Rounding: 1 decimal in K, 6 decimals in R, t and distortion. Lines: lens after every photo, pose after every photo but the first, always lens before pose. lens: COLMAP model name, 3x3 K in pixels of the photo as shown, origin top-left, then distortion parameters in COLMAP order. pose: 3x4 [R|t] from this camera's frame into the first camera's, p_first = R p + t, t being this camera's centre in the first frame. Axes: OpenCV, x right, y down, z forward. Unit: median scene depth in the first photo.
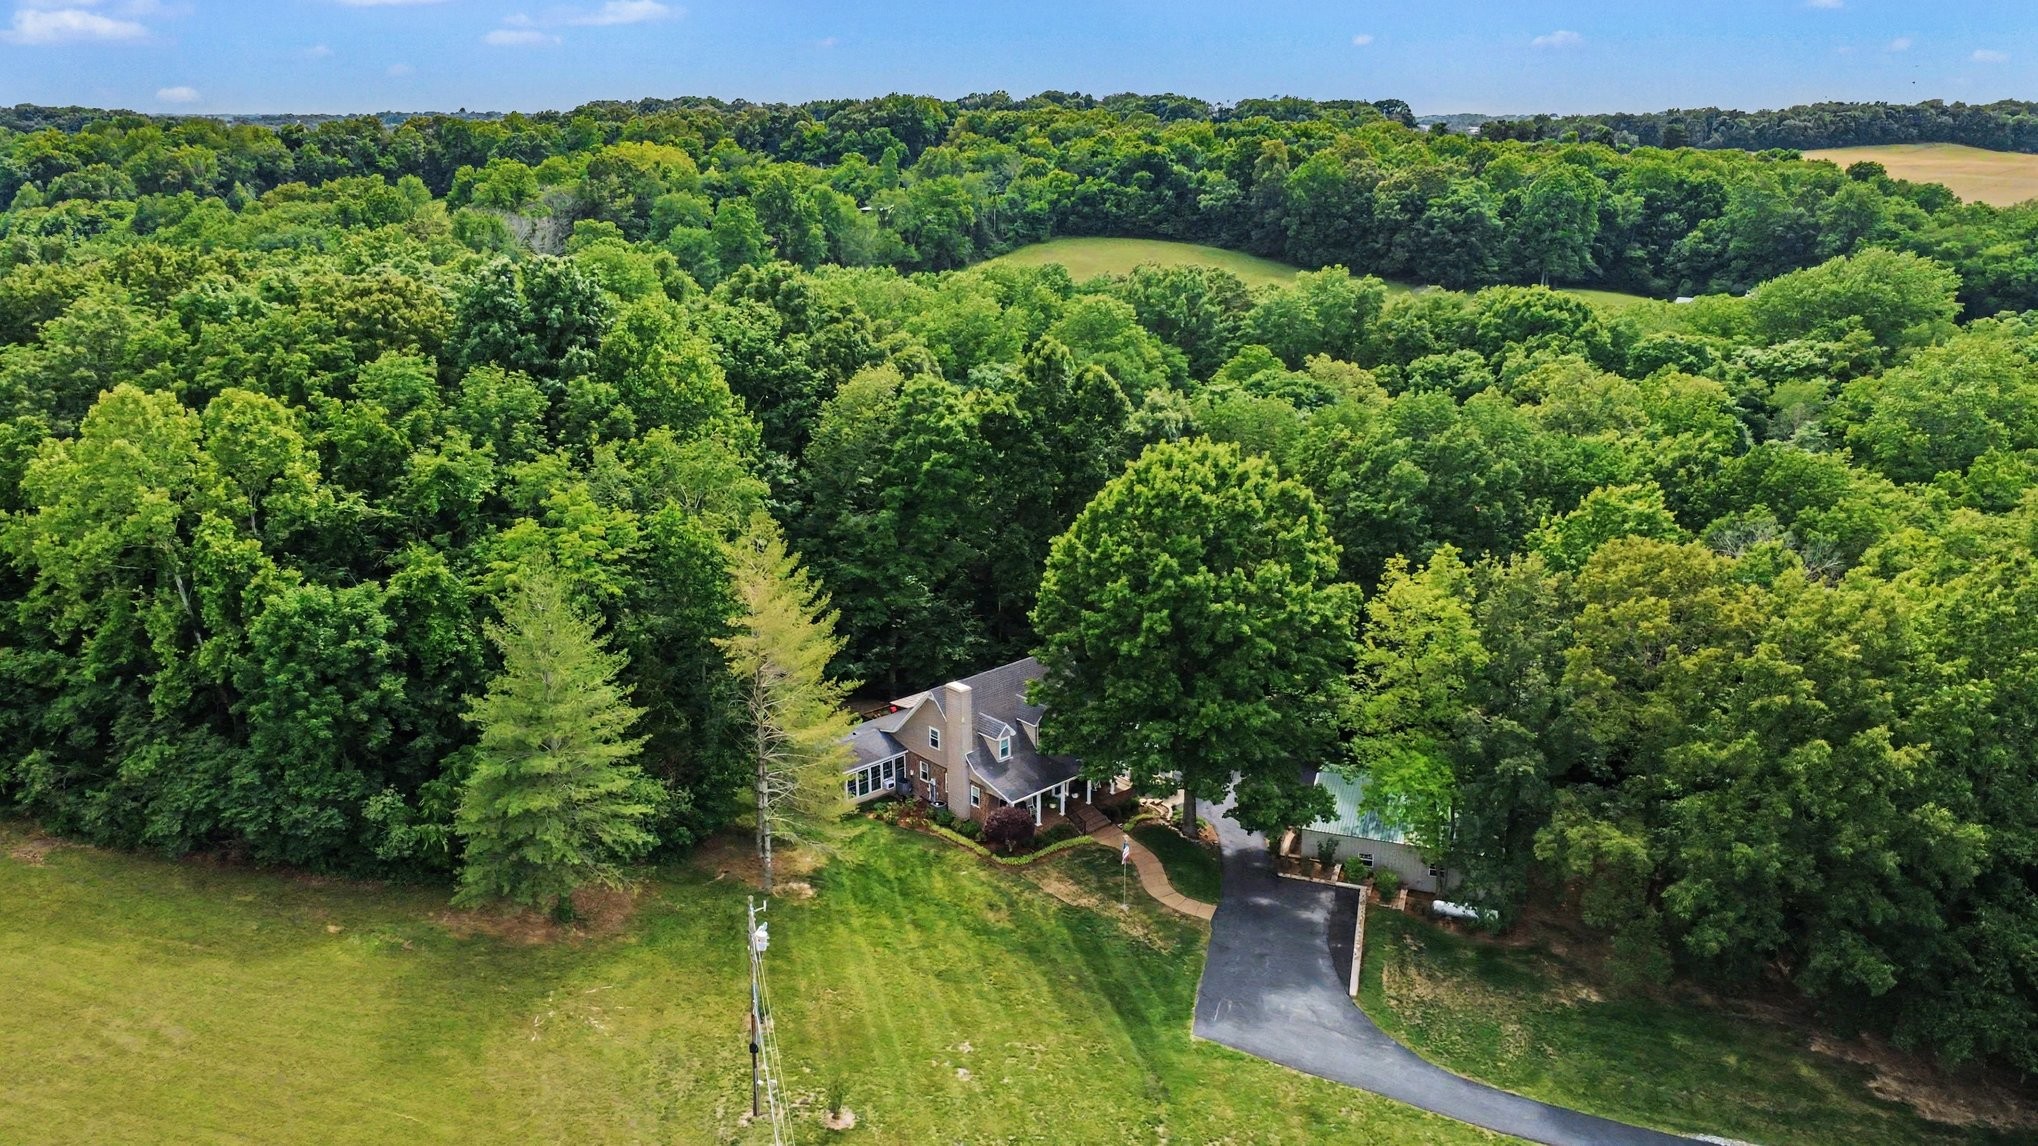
lens RADIAL K [[1484.3, 0, 1019.0], [0, 1484.3, 573.0], [0, 0, 1]] dist [-0.006779, 0.000458]
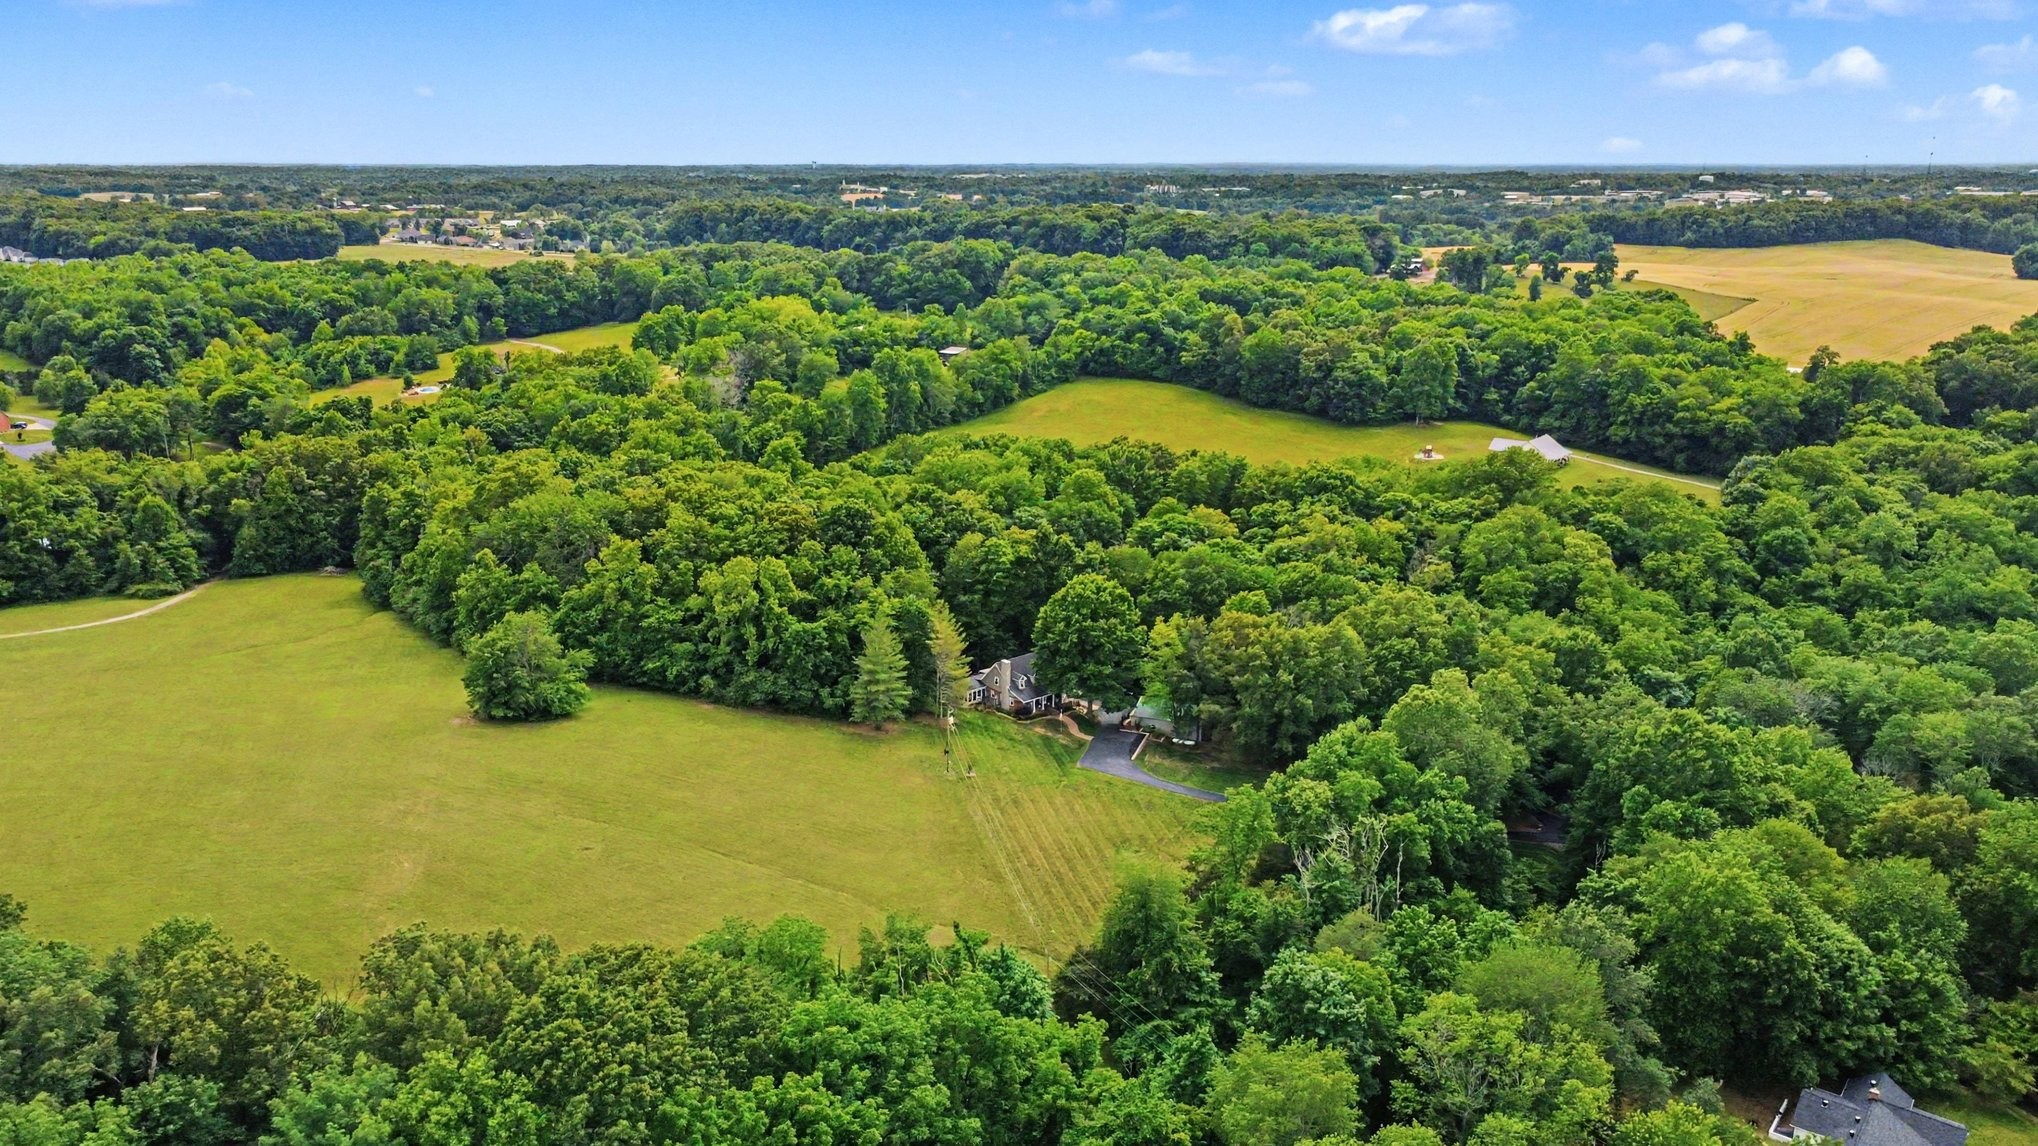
lens RADIAL K [[1490.0, 0, 1019.0], [0, 1490.0, 573.0], [0, 0, 1]] dist [-0.019062, -0.001618]
pose [[0.999378, 0.010282, -0.033731, 0.074046], [-0.011273, 0.999506, -0.029340, -0.007133], [0.033412, 0.029702, 0.999000, -1.745526]]
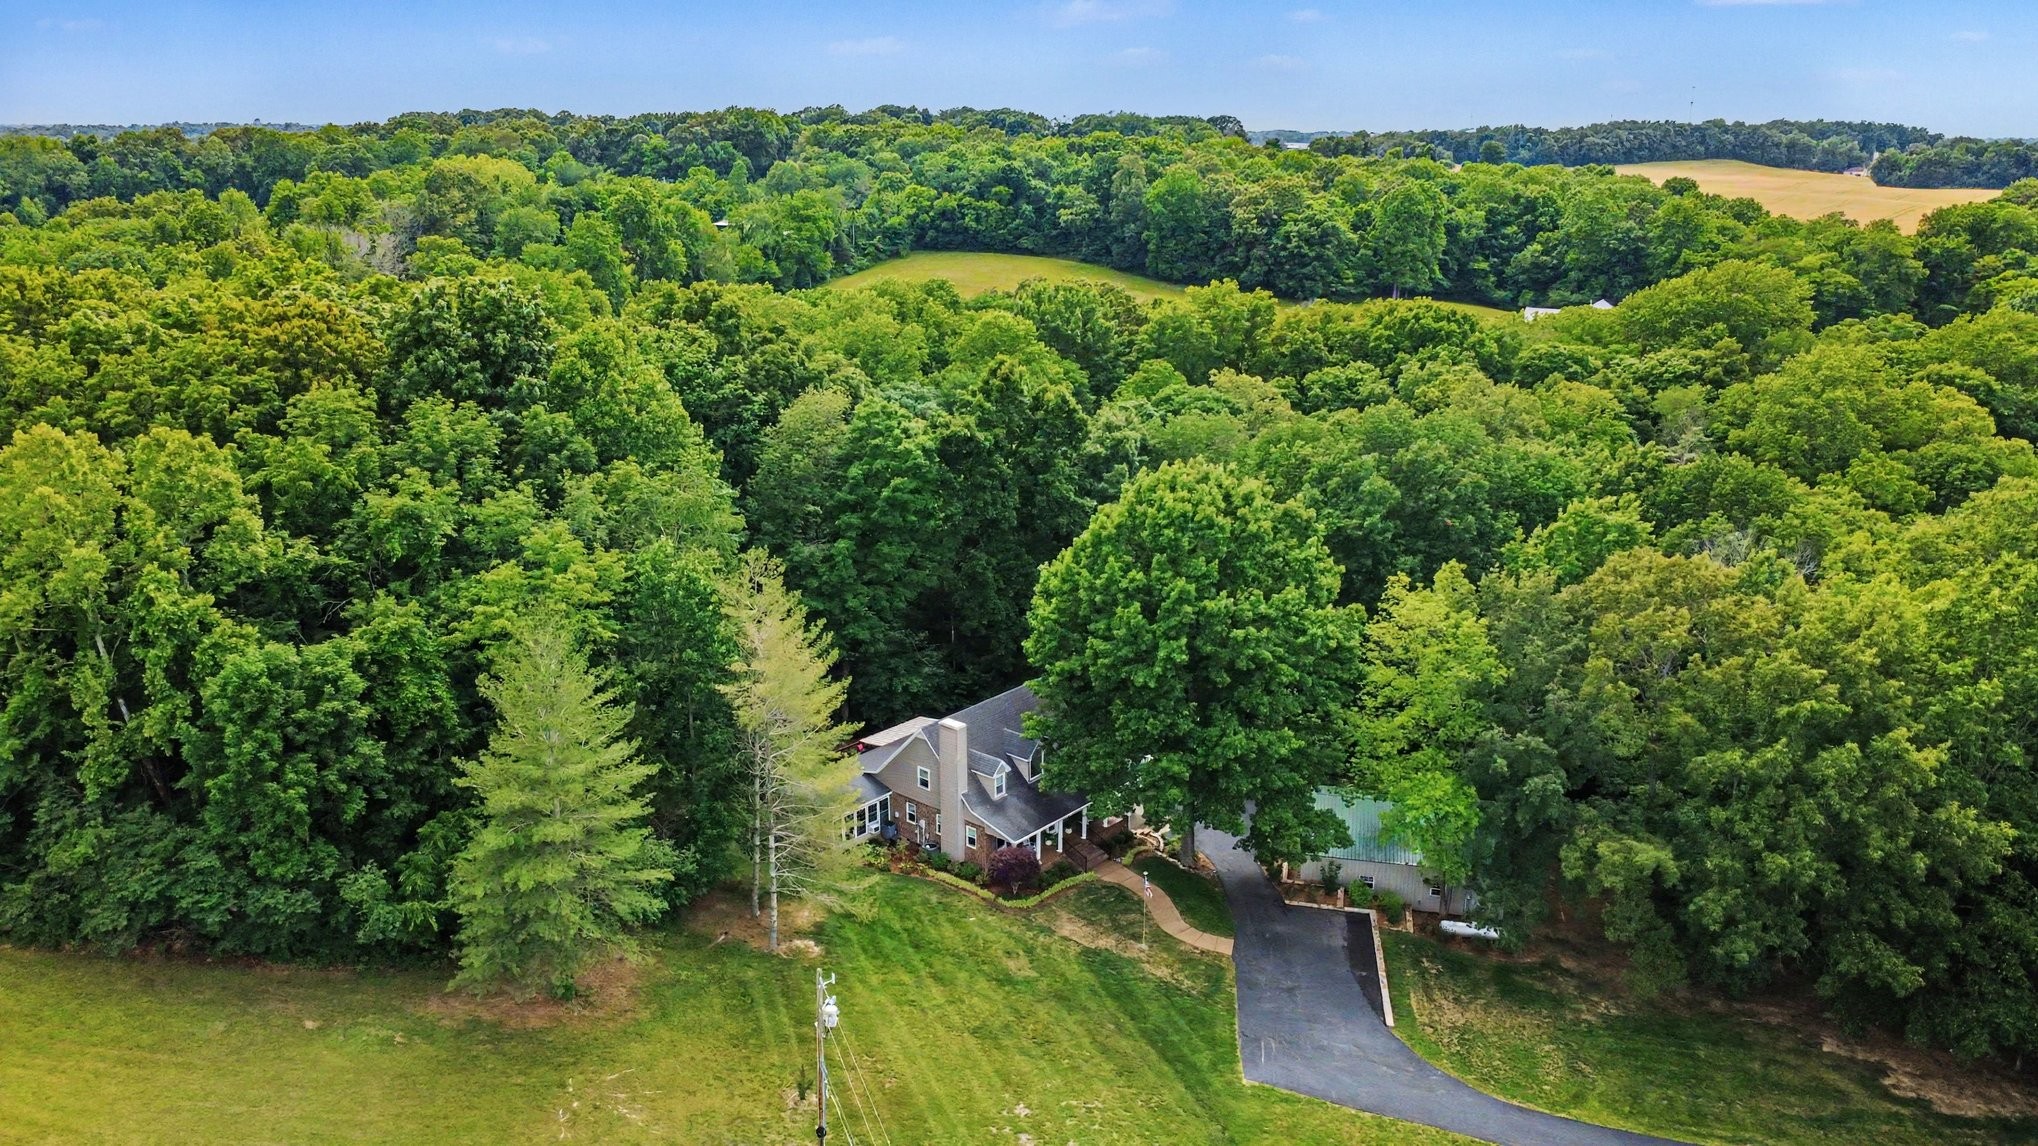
lens RADIAL K [[1484.3, 0, 1019.0], [0, 1484.3, 573.0], [0, 0, 1]] dist [-0.006779, 0.000458]
pose [[0.993383, -0.028323, 0.111299, -0.099165], [0.029329, 0.999542, -0.007412, -0.011867], [-0.111038, 0.010627, 0.993759, 0.041293]]
